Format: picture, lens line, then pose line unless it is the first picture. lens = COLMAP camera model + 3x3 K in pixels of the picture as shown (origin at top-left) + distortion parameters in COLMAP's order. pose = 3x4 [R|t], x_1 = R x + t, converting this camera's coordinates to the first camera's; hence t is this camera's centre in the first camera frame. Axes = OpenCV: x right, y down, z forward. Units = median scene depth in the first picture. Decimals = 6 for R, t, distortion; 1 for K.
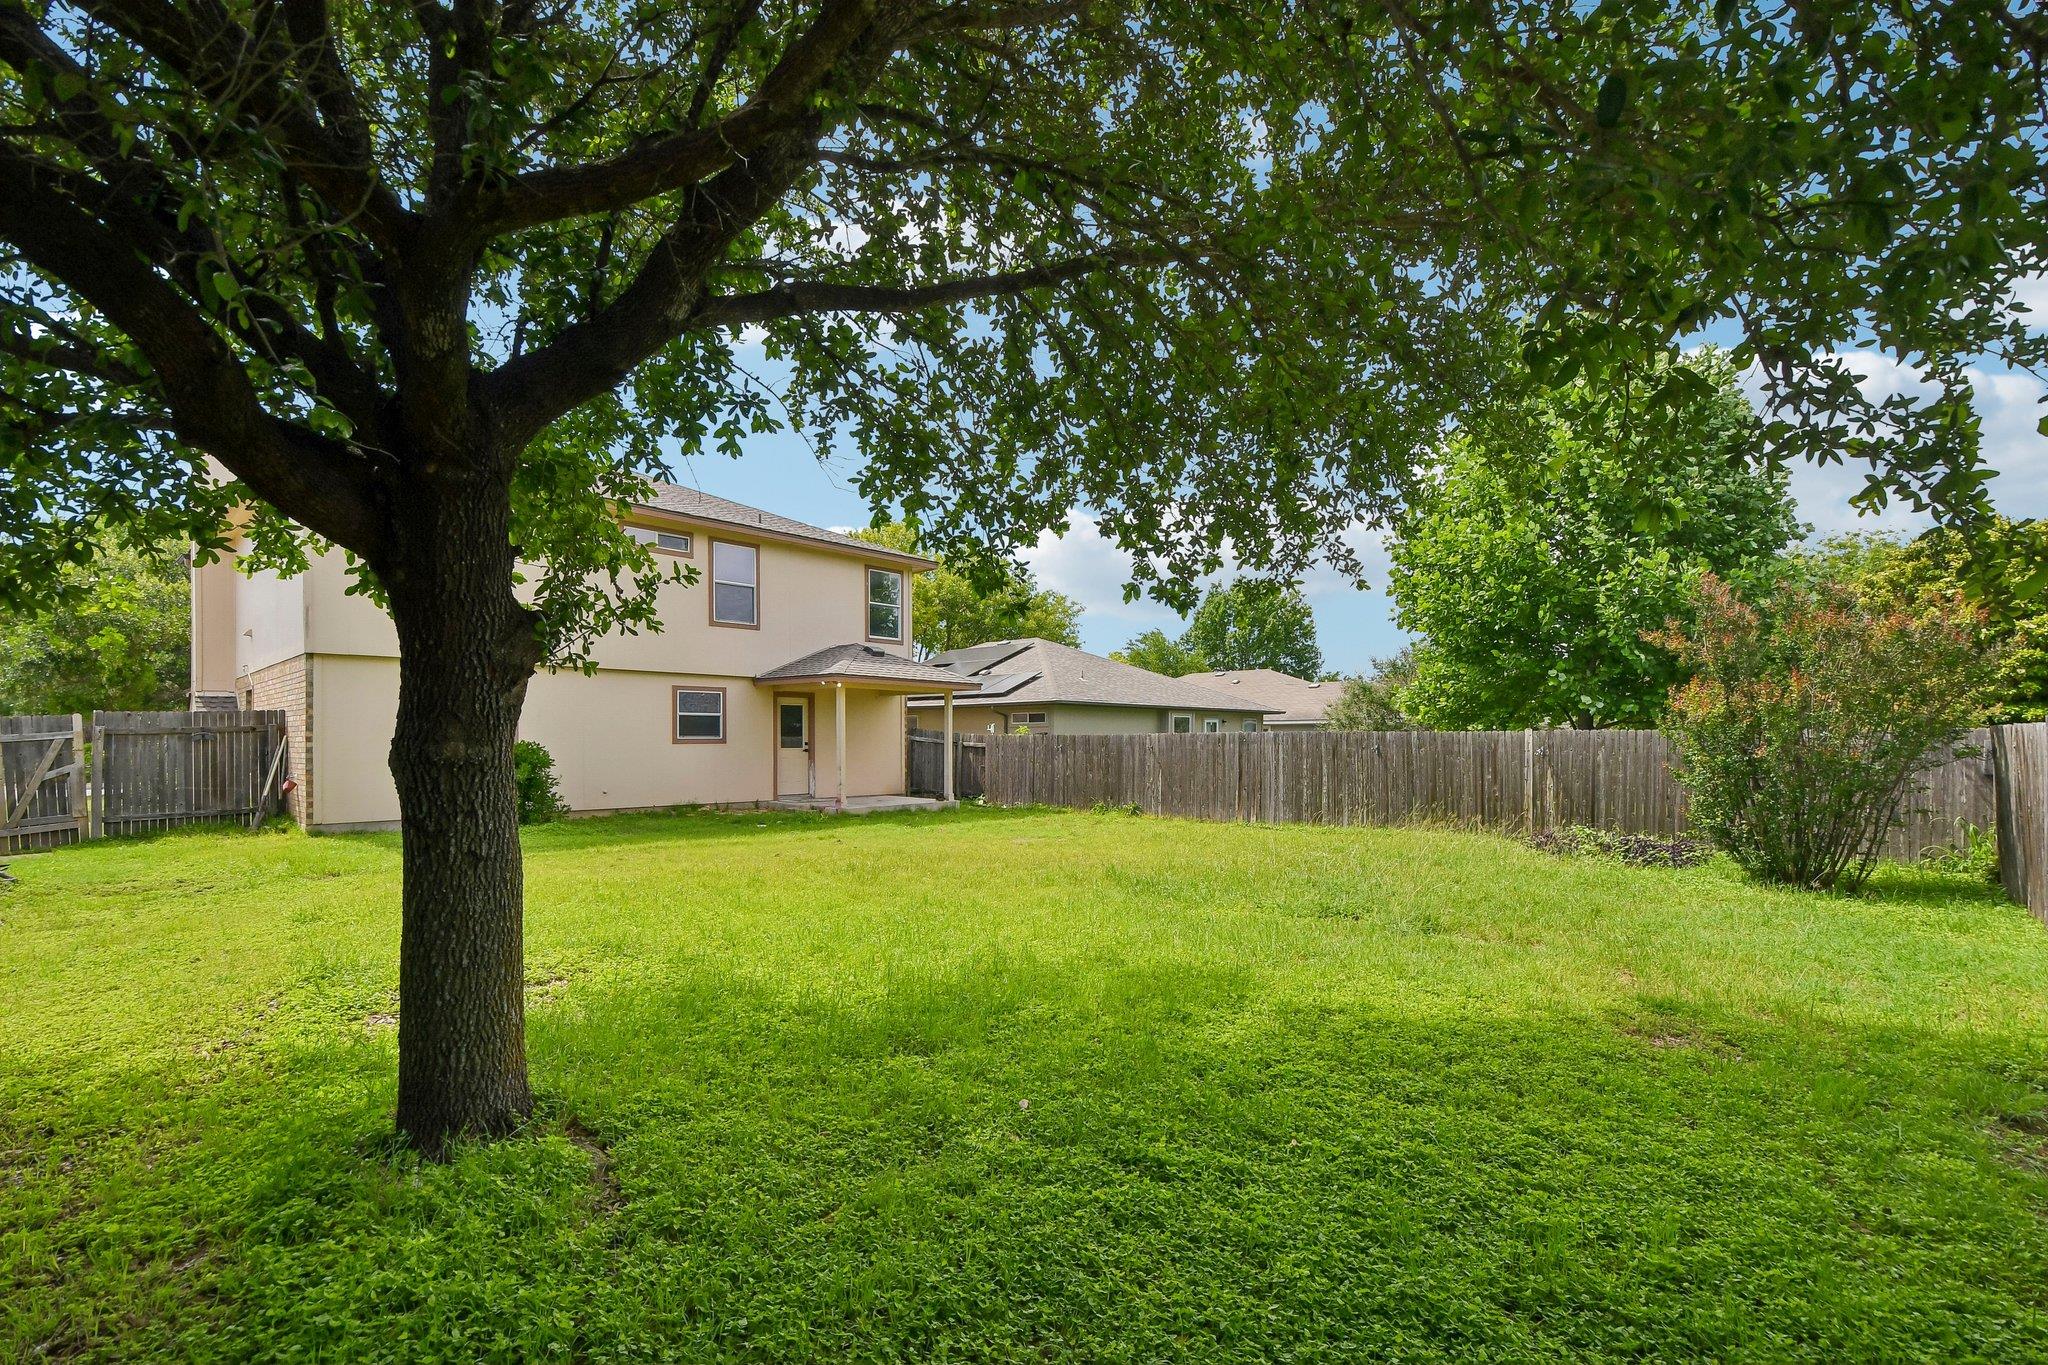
lens RADIAL K [[898.9, 0, 1018.8], [0, 898.9, 743.3], [0, 0, 1]] dist [-0.000972, -0.001018]
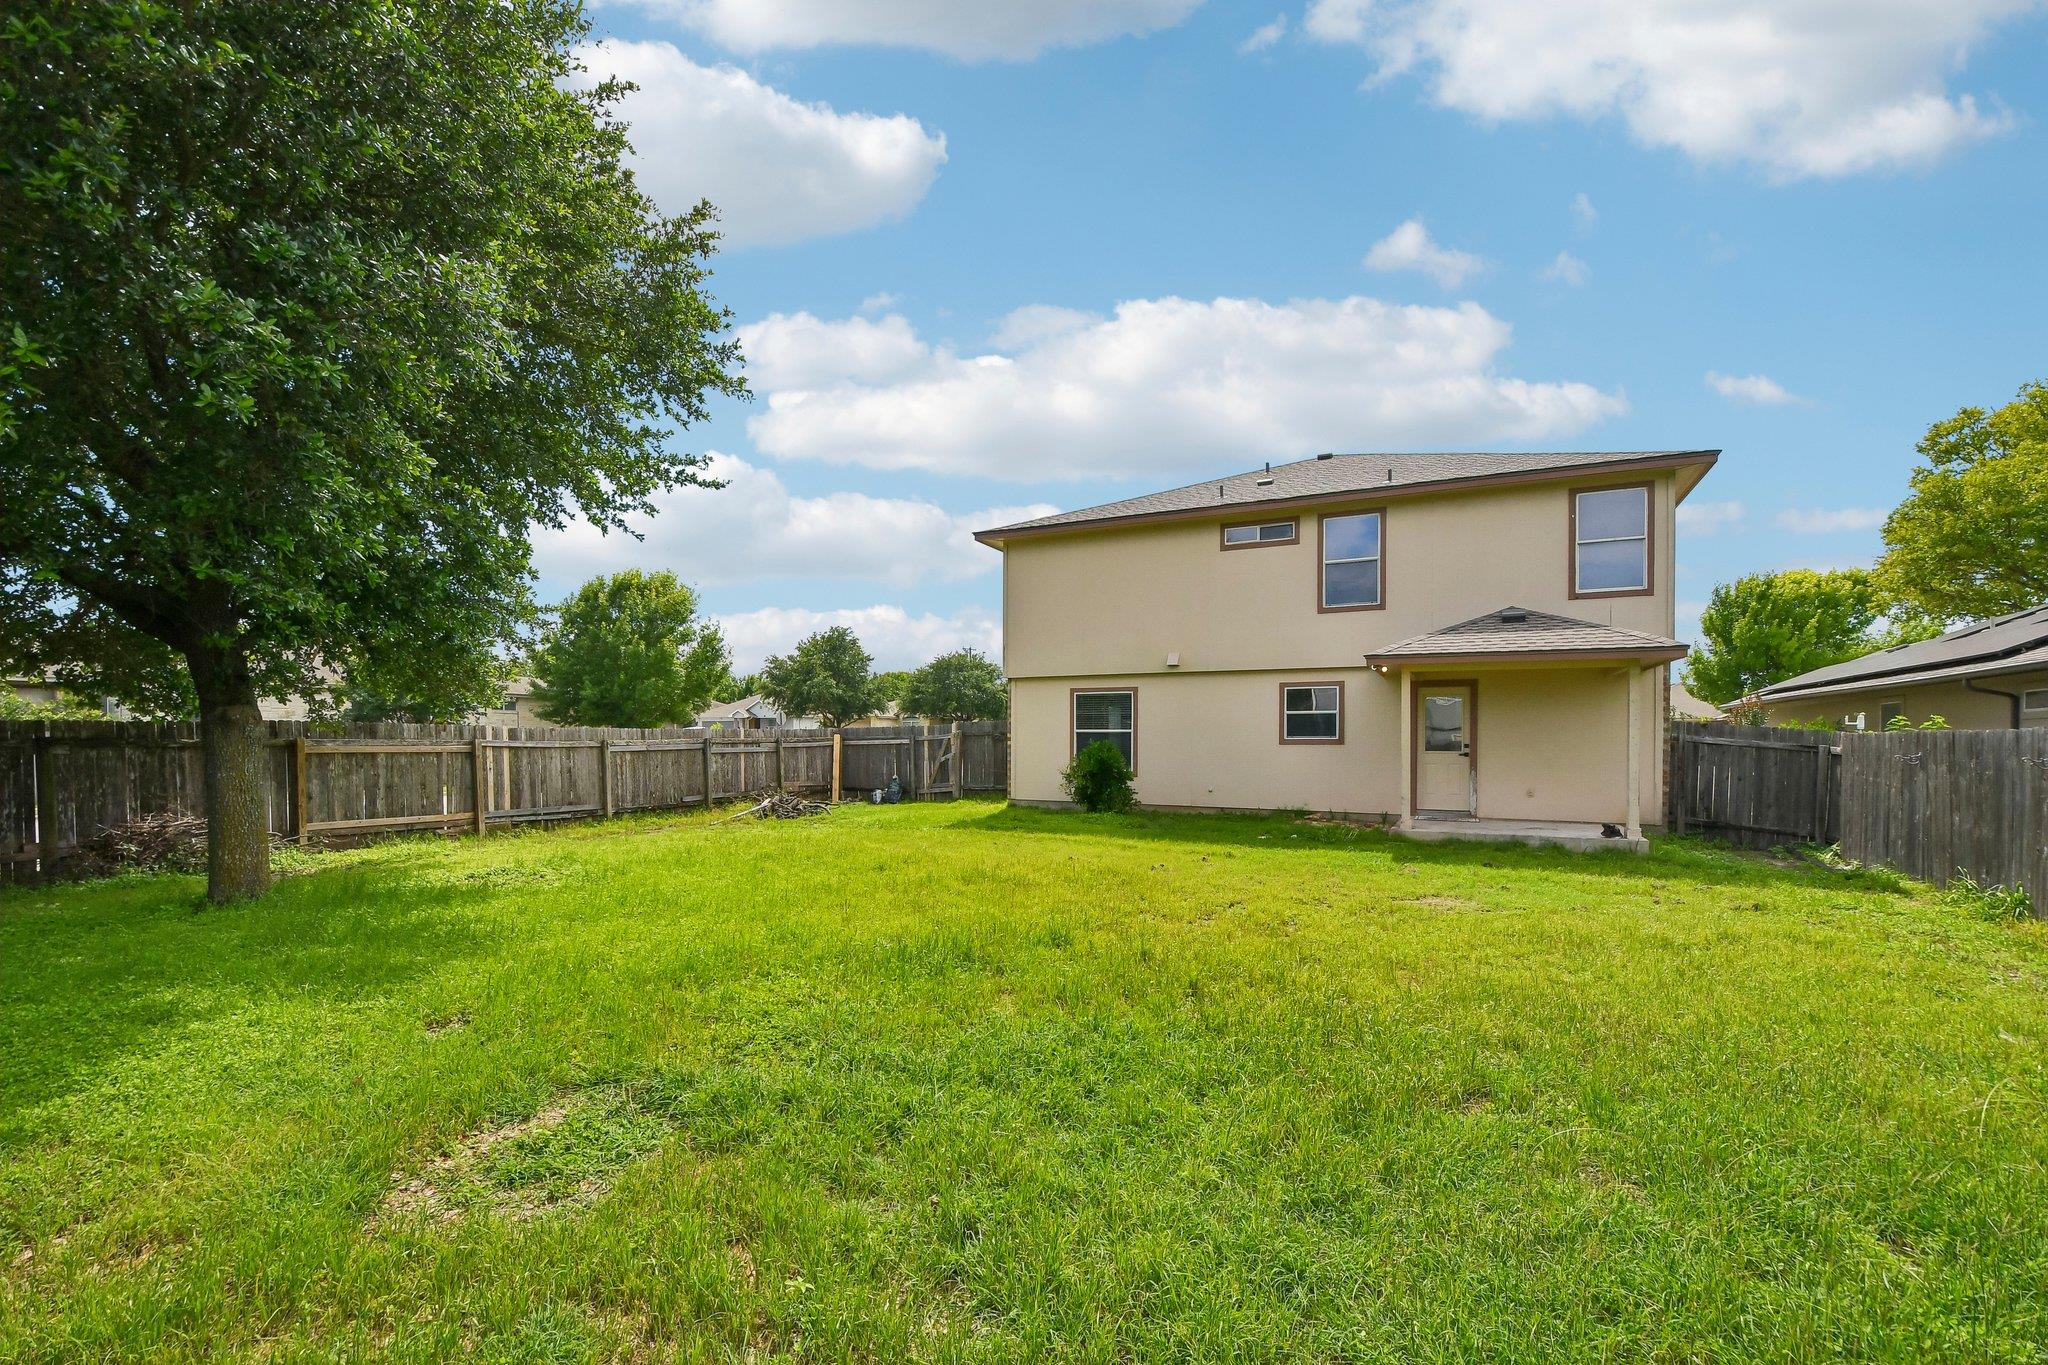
lens RADIAL K [[898.9, 0, 1018.8], [0, 898.9, 743.3], [0, 0, 1]] dist [-0.000972, -0.001018]
pose [[0.292421, 0.007857, -0.956257, 0.429178], [-0.007396, 0.999955, 0.005954, -0.004136], [0.956261, 0.005331, 0.292466, 0.450659]]
